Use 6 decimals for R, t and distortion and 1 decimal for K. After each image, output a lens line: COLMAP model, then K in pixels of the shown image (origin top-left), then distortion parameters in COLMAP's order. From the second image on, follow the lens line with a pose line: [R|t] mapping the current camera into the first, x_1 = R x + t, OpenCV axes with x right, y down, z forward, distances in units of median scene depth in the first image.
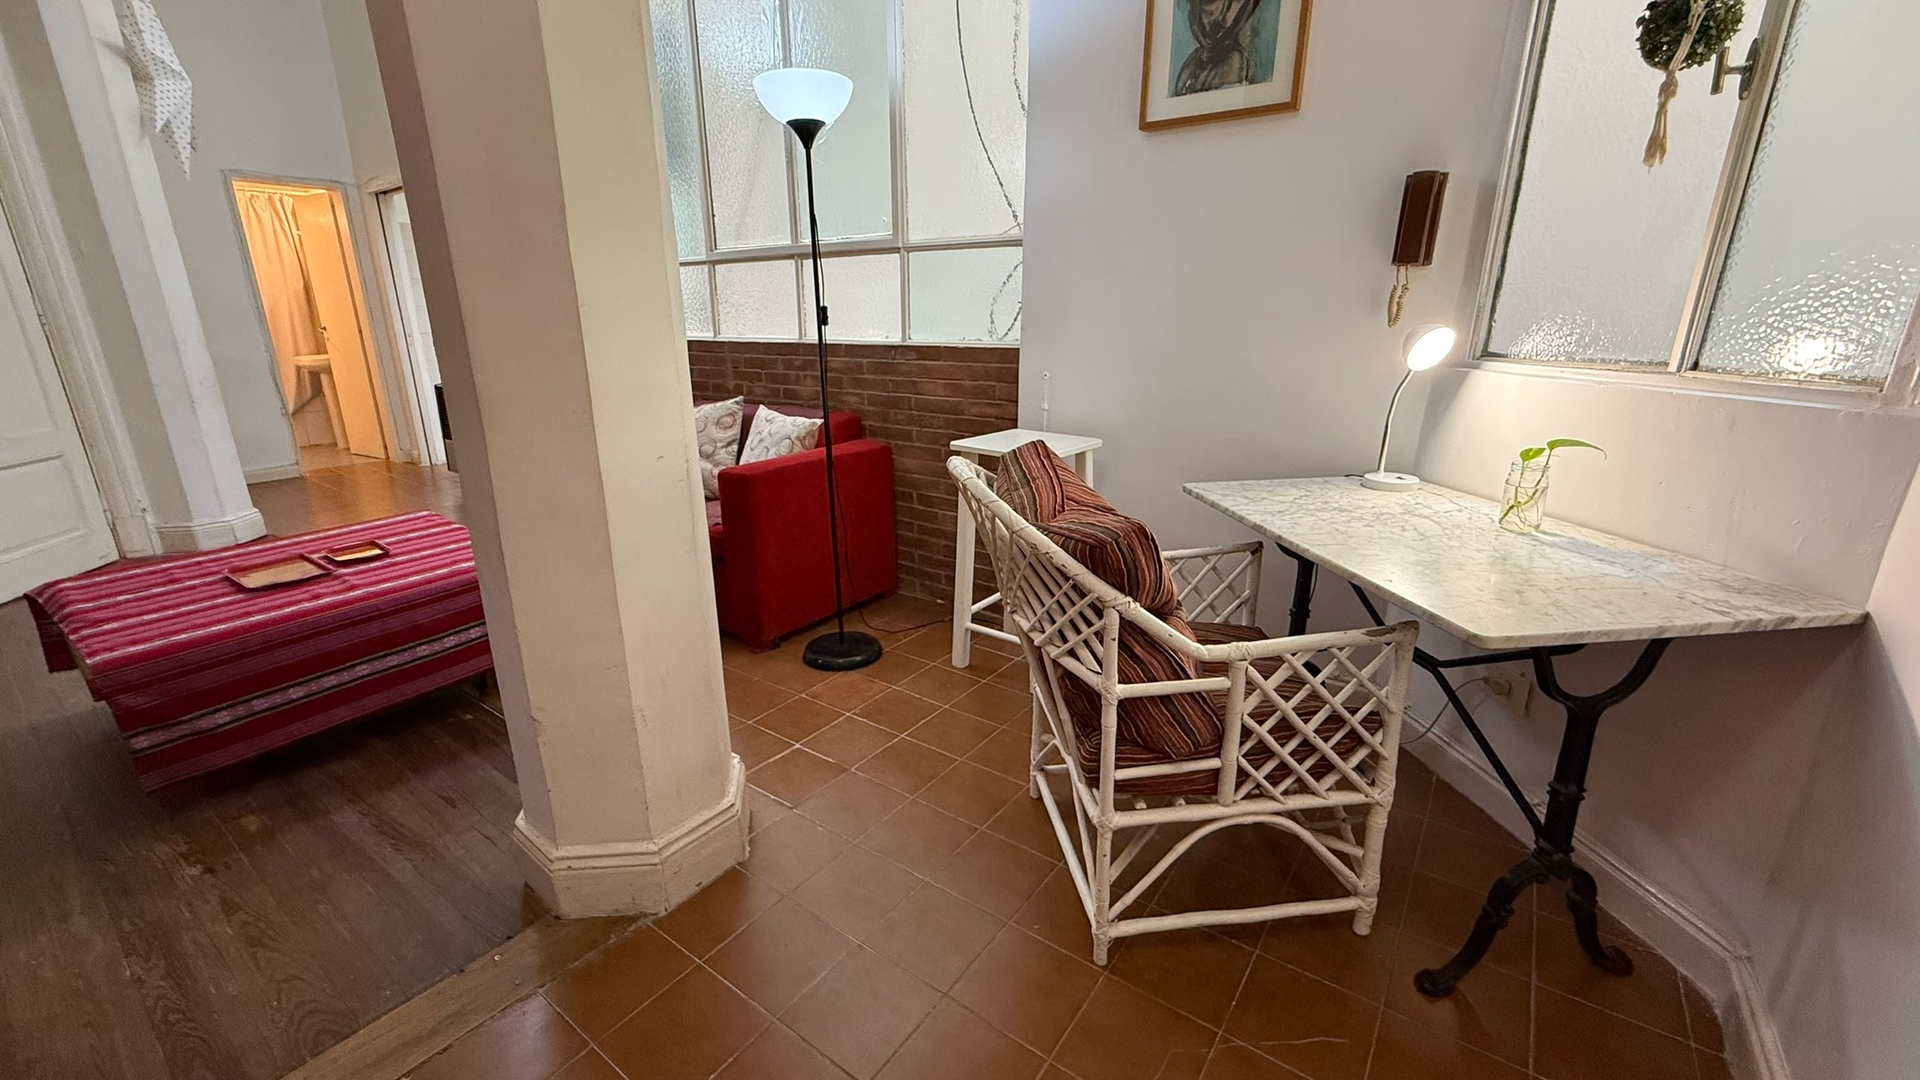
lens RADIAL K [[763.7, 0, 956.3], [0, 763.7, 539.2], [0, 0, 1]] dist [-0.000654, -0.000160]
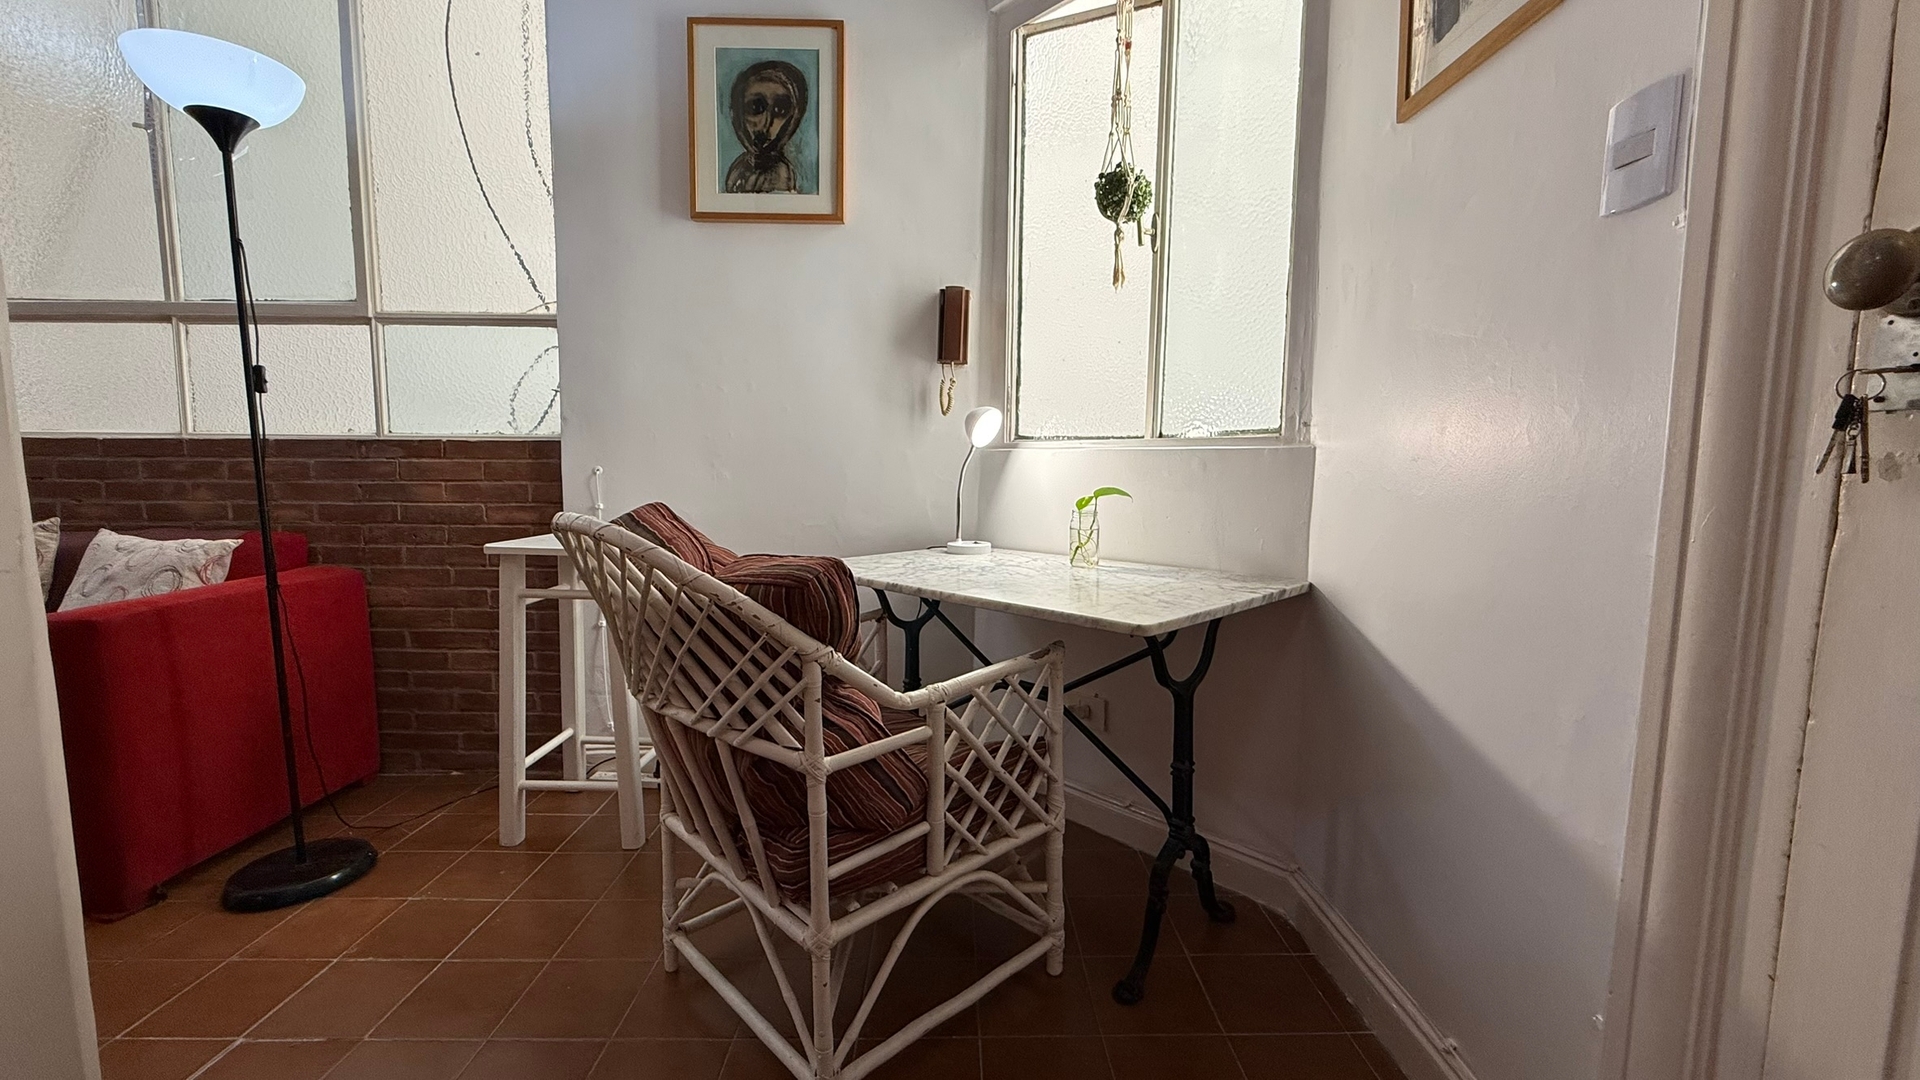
lens RADIAL K [[763.7, 0, 956.3], [0, 763.7, 539.2], [0, 0, 1]] dist [-0.000654, -0.000160]
pose [[0.803972, -0.048408, 0.592694, -0.136813], [0.157600, 0.978387, -0.133871, 0.079206], [-0.573403, 0.201037, 0.794225, 0.177521]]
